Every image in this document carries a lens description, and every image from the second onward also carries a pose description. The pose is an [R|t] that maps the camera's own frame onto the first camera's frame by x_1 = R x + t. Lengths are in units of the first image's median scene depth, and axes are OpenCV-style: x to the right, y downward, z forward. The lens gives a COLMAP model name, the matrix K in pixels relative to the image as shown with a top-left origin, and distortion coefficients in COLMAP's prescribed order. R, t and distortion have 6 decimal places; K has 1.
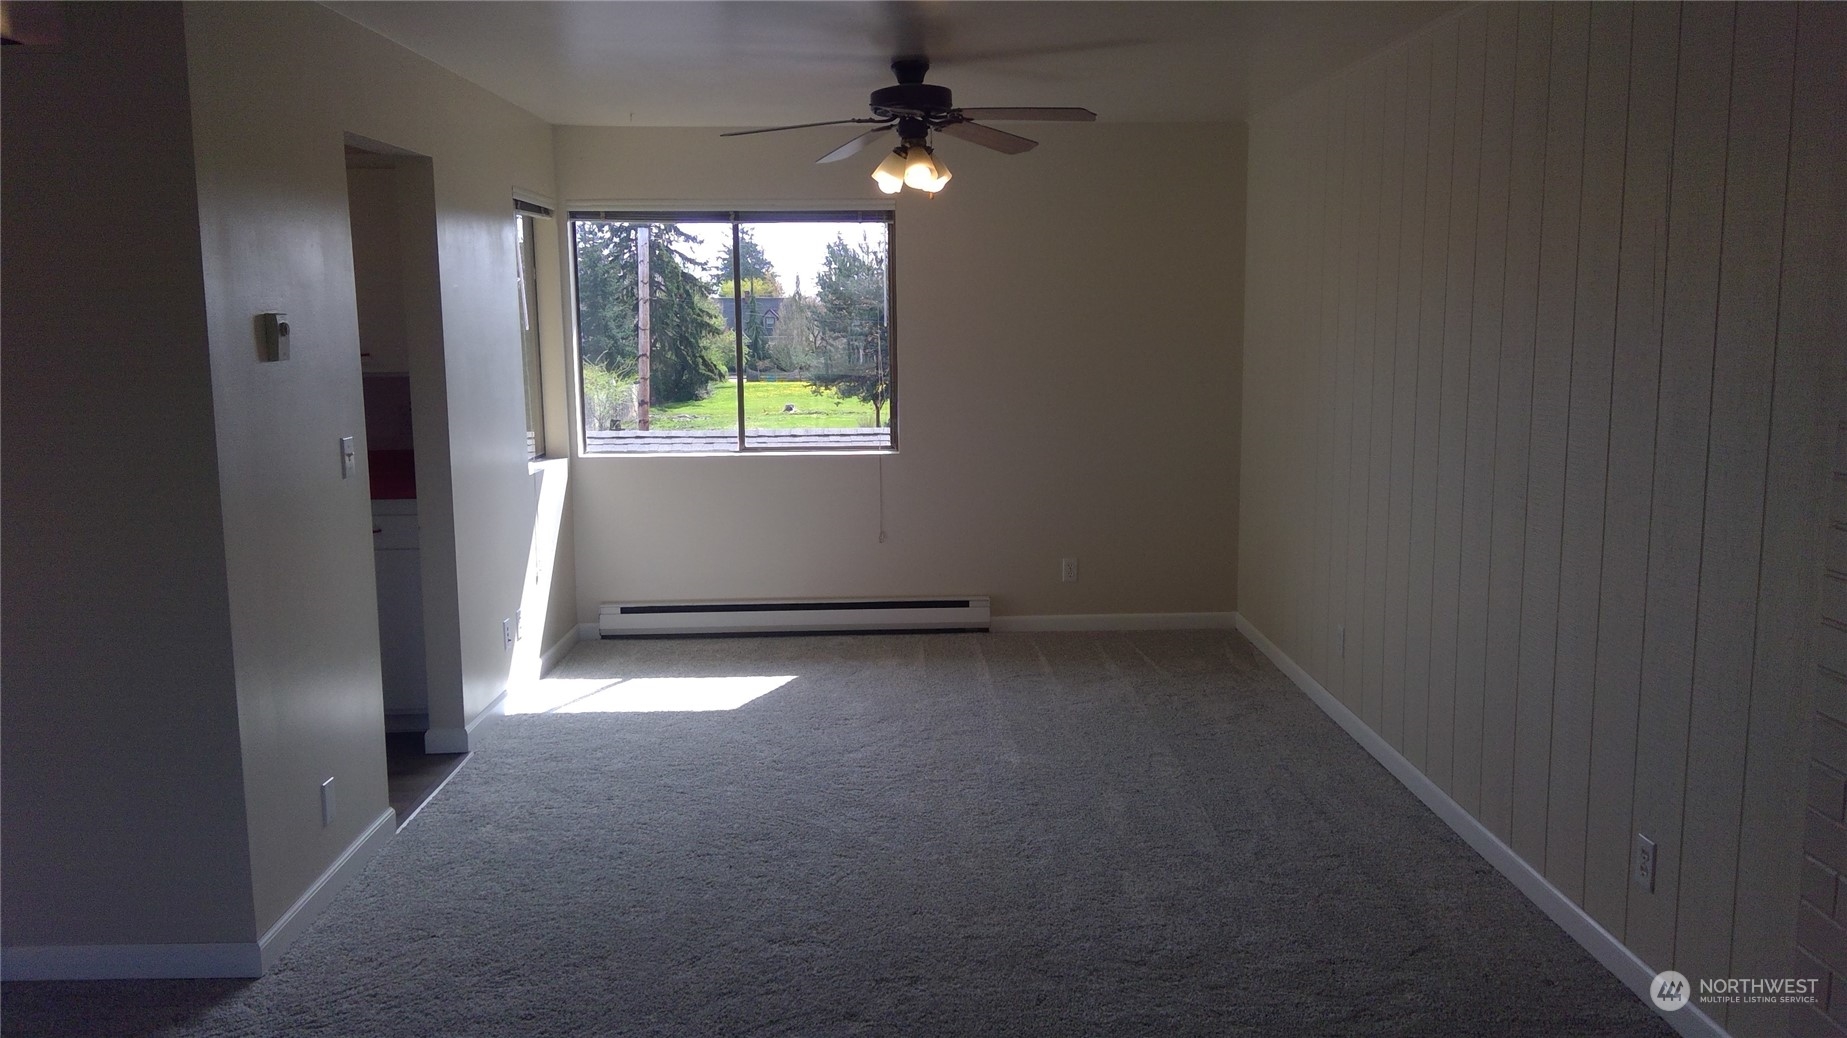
lens RADIAL K [[1433.6, 0, 934.1], [0, 1433.6, 508.3], [0, 0, 1]] dist [0.128566, -0.204211]
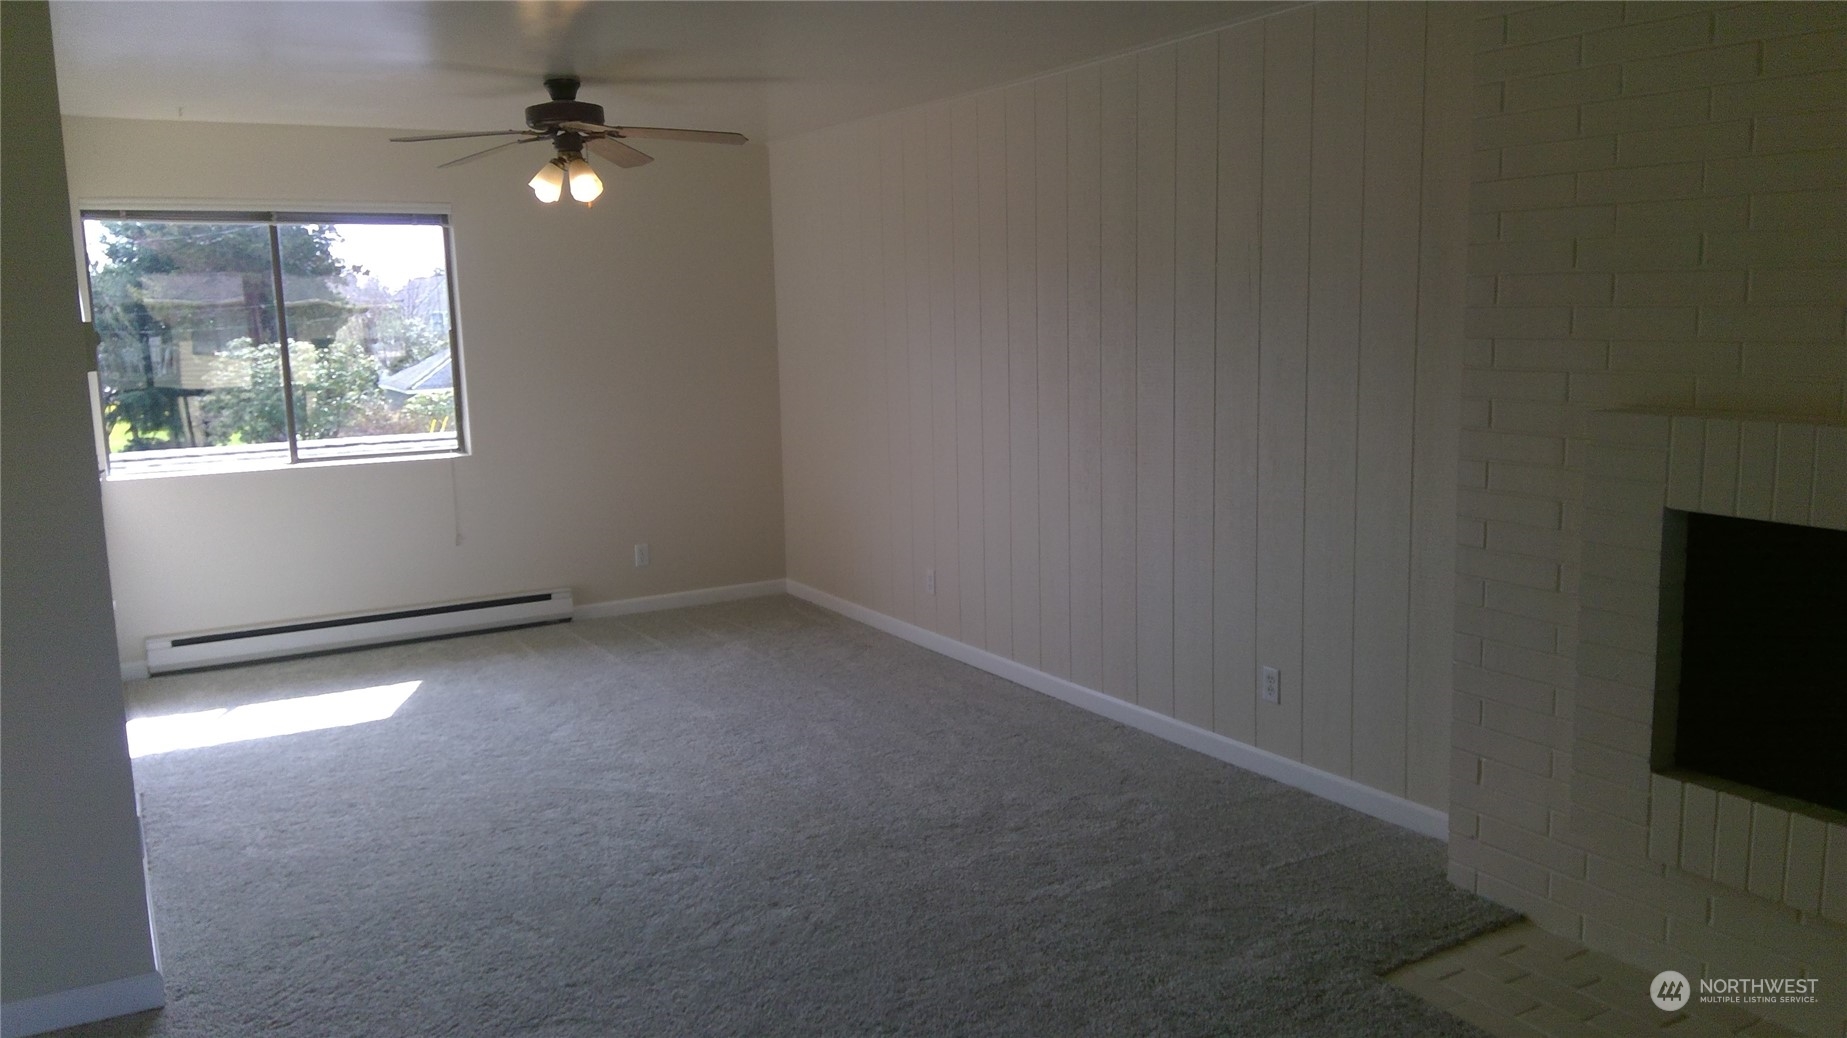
lens RADIAL K [[1433.6, 0, 934.1], [0, 1433.6, 508.3], [0, 0, 1]] dist [0.128566, -0.204211]
pose [[0.878316, -0.078117, 0.471655, -0.248452], [0.080278, 0.996651, 0.015574, 0.010331], [-0.471292, 0.024184, 0.881645, -0.056239]]
